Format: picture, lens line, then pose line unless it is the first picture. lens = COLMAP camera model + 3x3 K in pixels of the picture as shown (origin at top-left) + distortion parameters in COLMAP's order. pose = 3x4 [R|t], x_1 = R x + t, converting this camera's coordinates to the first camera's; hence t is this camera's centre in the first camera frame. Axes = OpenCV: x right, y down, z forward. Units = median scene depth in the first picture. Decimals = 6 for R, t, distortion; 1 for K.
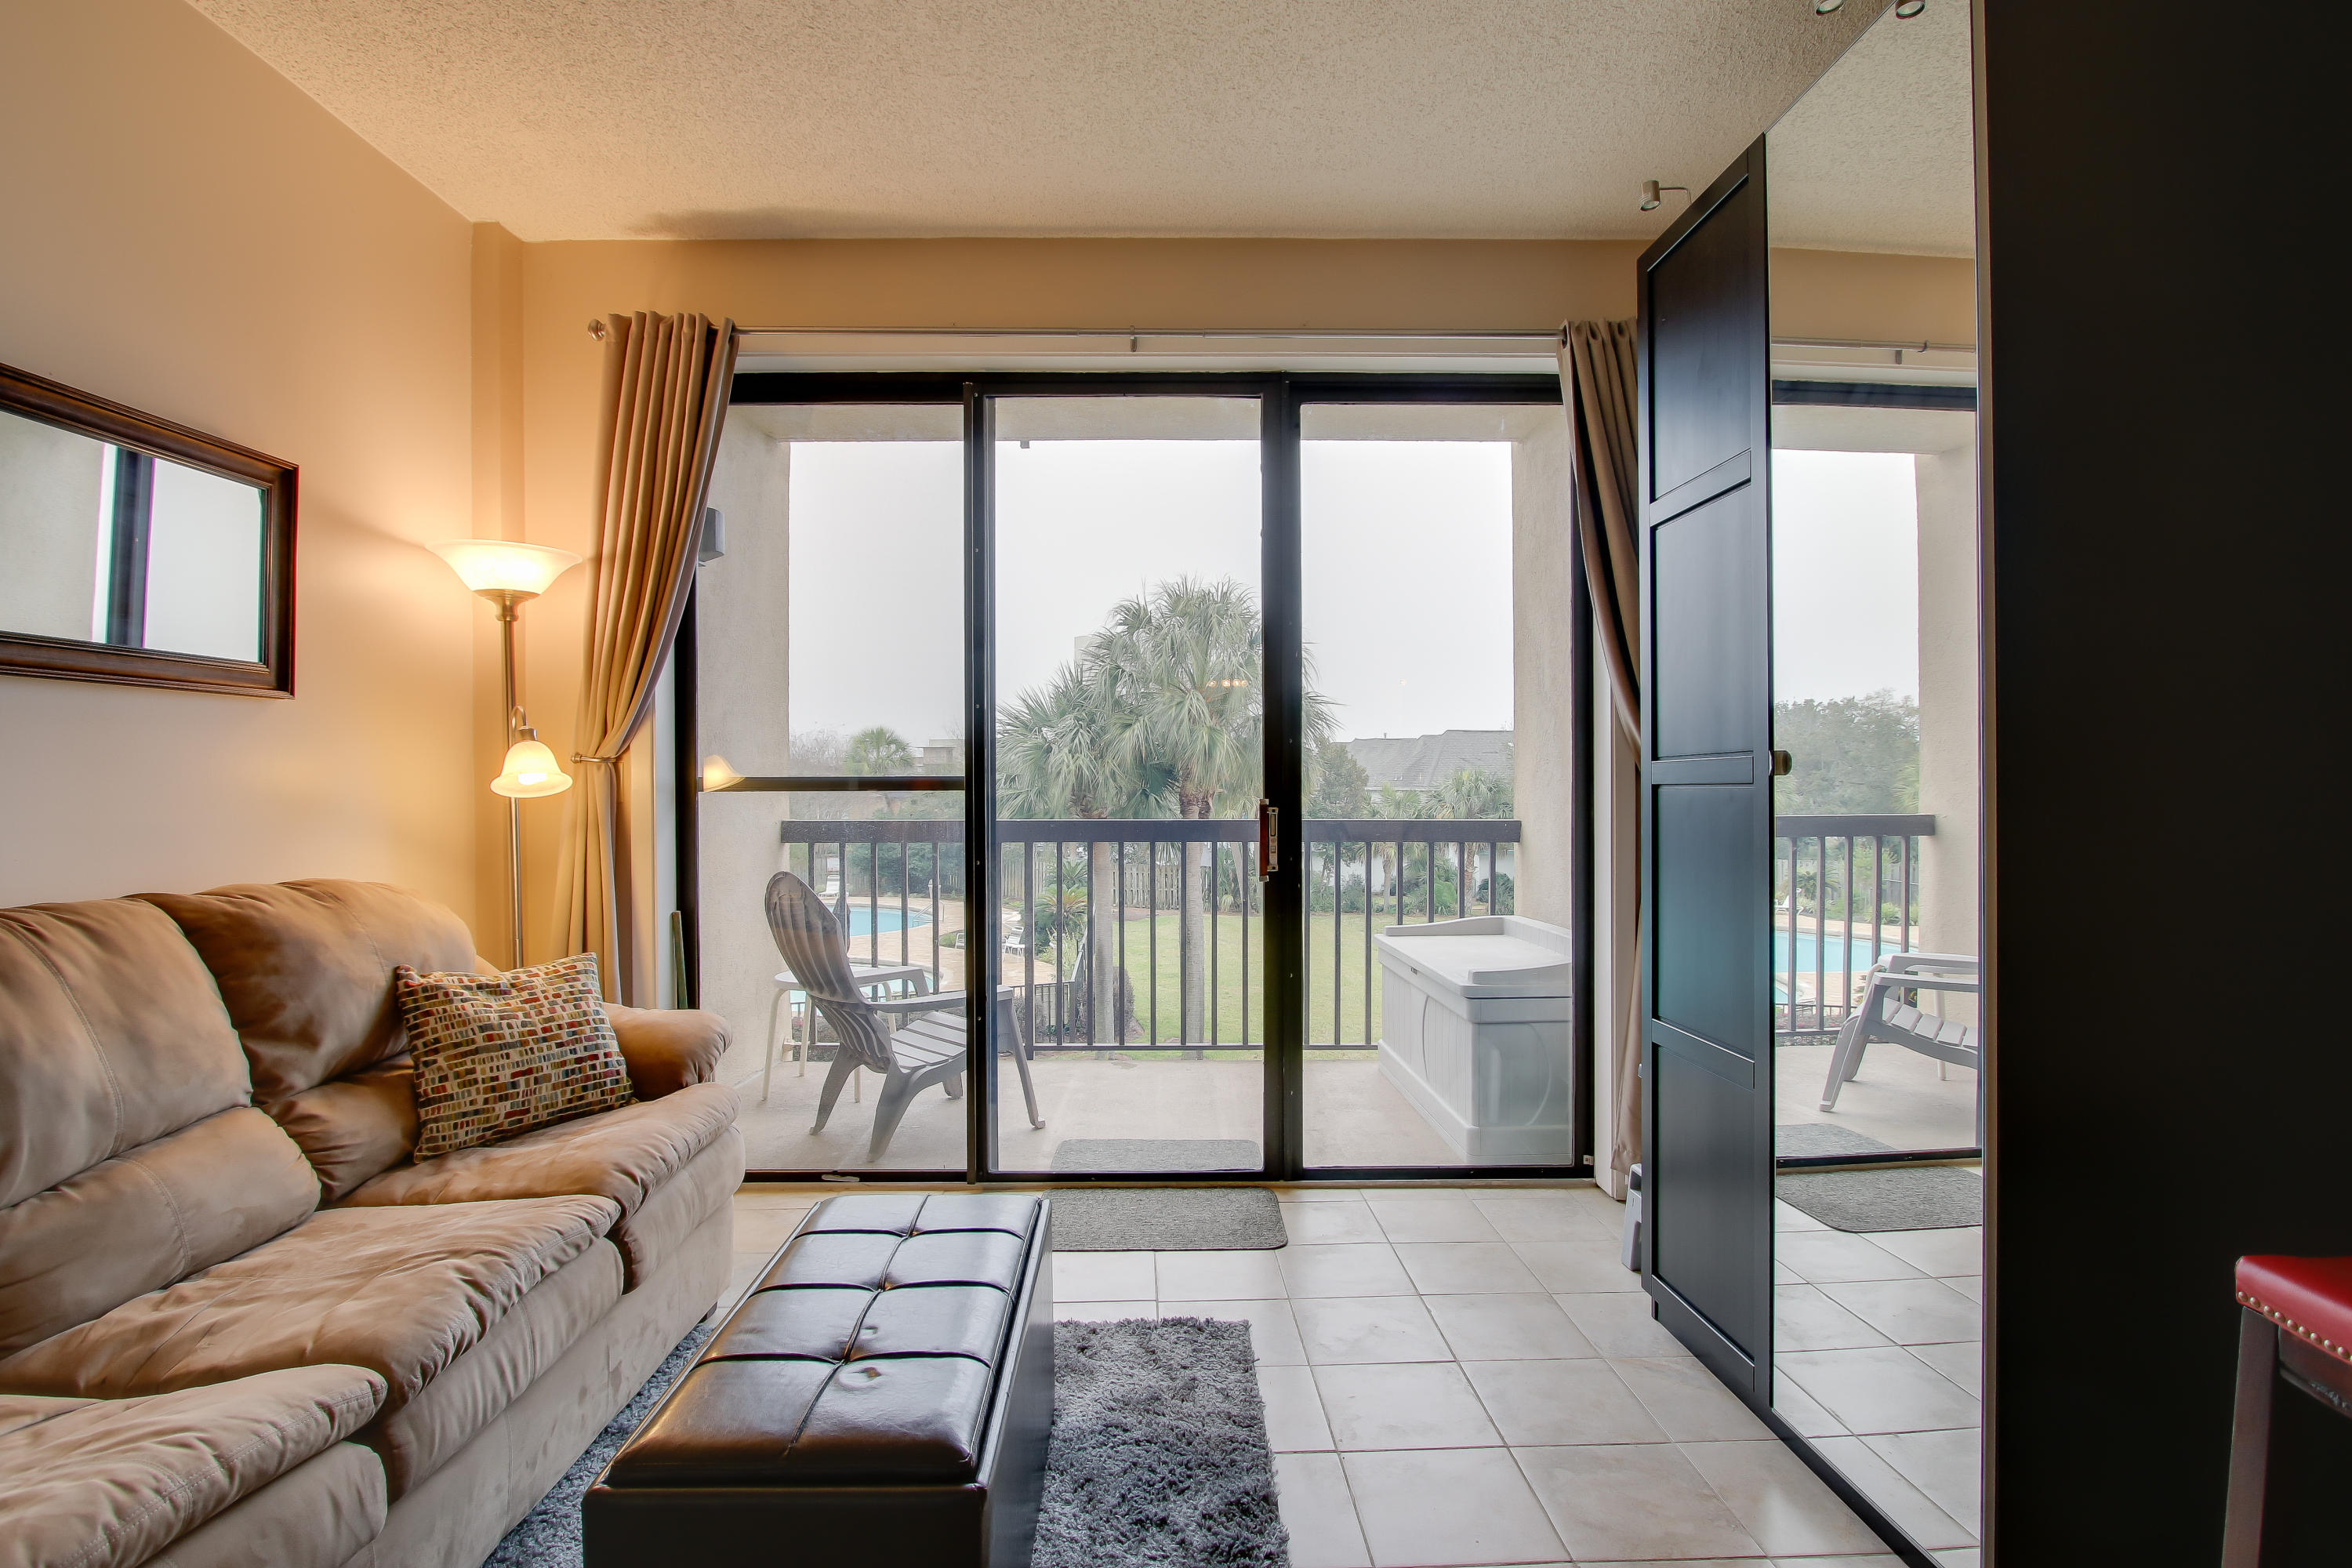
lens RADIAL K [[1129.2, 0, 1174.6], [0, 1129.2, 792.0], [0, 0, 1]] dist [-0.021611, 0.001799]
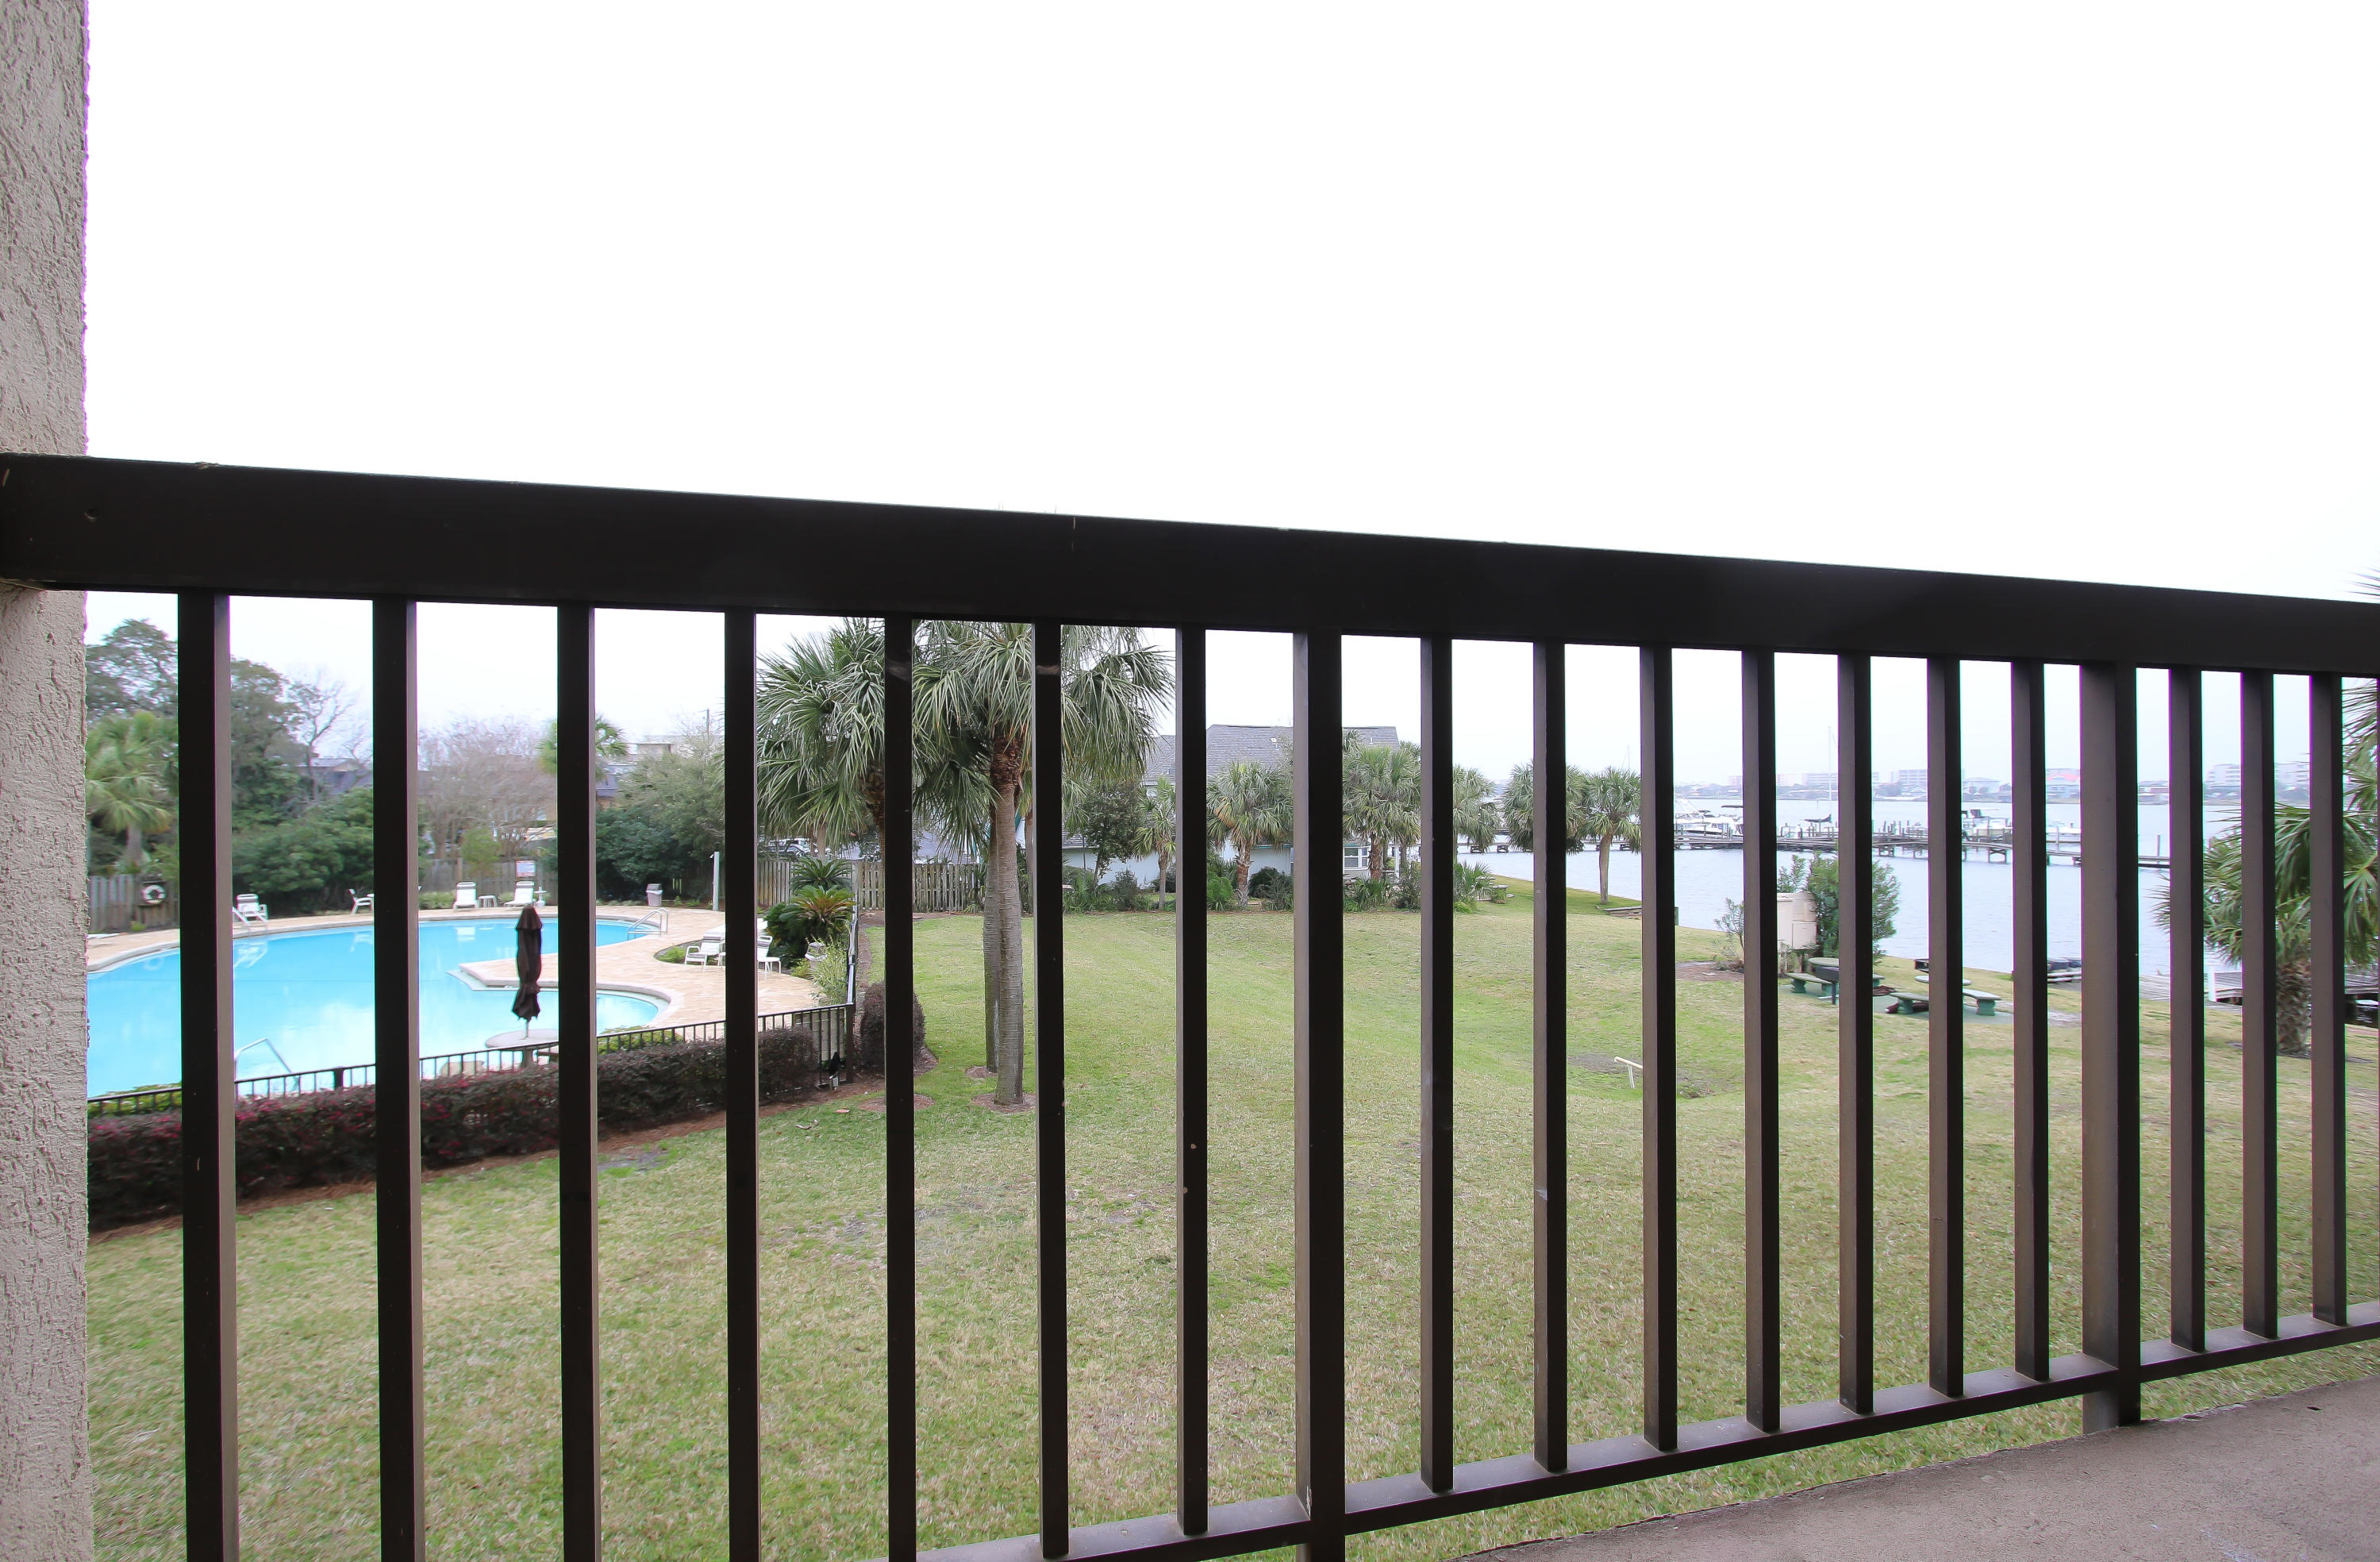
lens RADIAL K [[1091.2, 0, 1190.0], [0, 1091.2, 781.0], [0, 0, 1]] dist [-0.013903, -0.000025]
pose [[0.968307, 0.003741, 0.249734, -0.448980], [-0.000577, 0.999919, -0.012742, 0.168348], [-0.249762, 0.012194, 0.968231, 1.680485]]
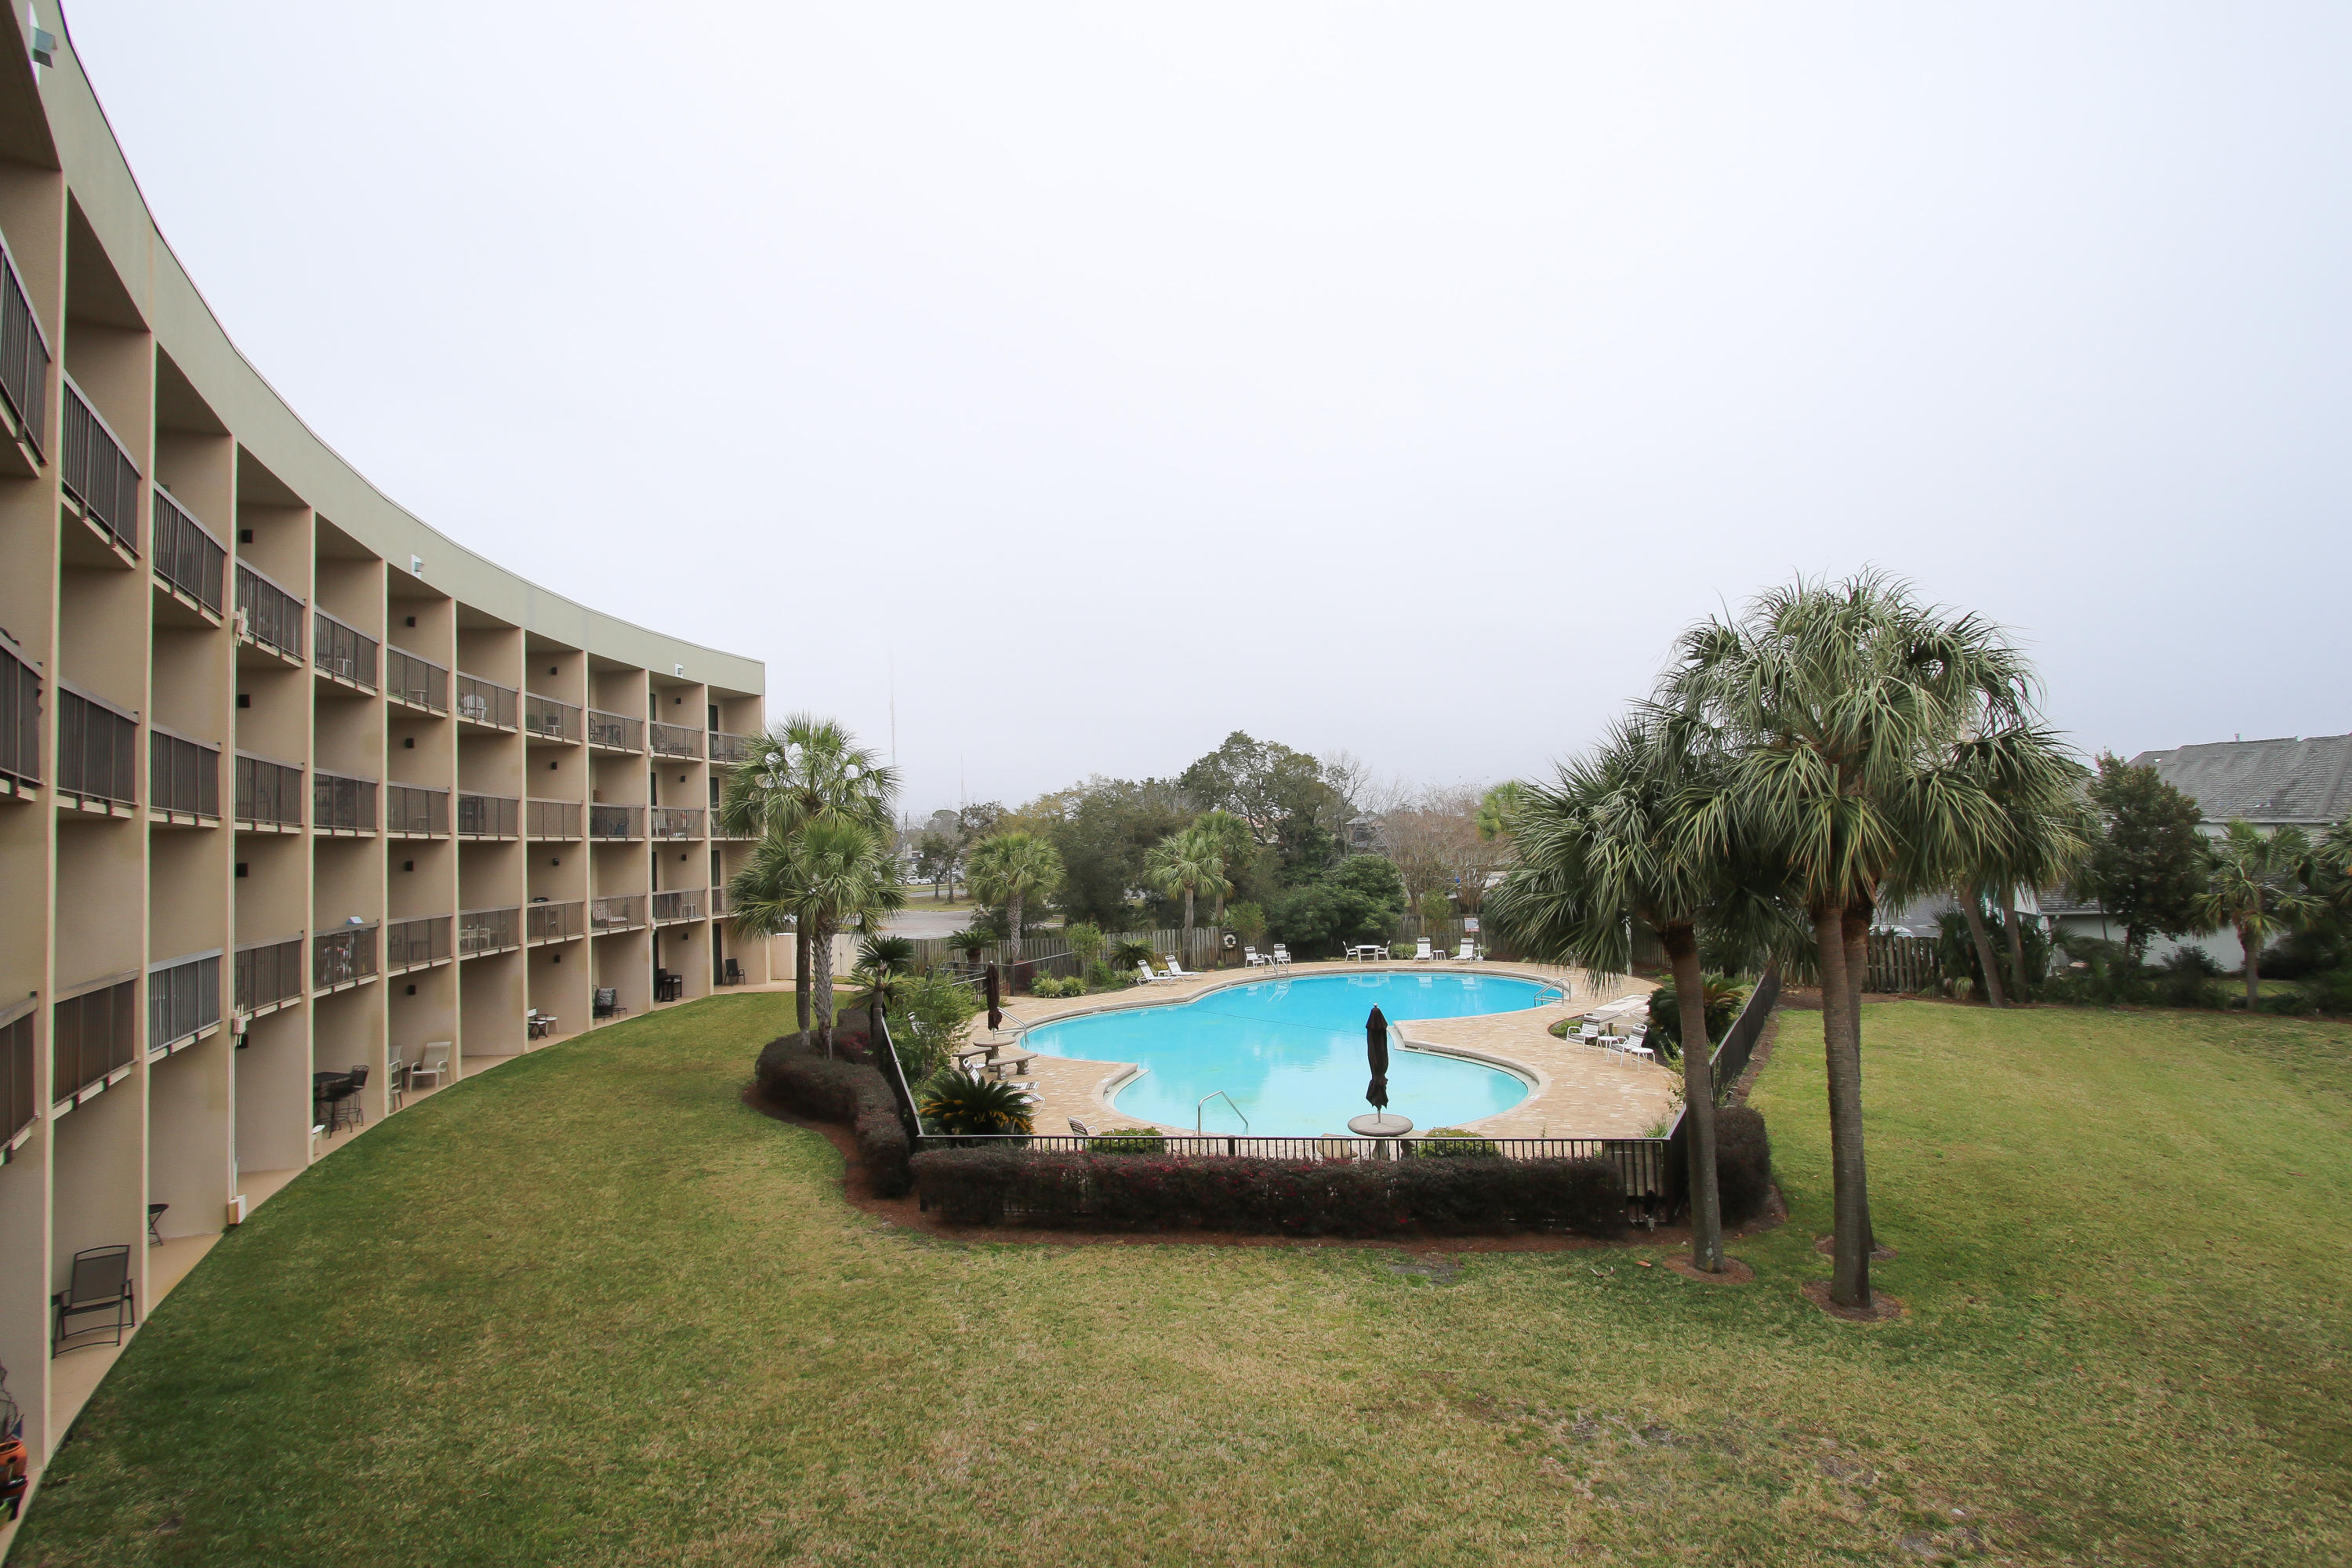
lens RADIAL K [[1071.8, 0, 1181.0], [0, 1071.8, 789.2], [0, 0, 1]] dist [-0.017290, 0.000404]
pose [[0.819283, -0.059605, -0.570283, 0.551029], [0.038180, 0.998046, -0.049463, -0.358601], [0.572117, 0.018750, 0.819958, 2.110316]]
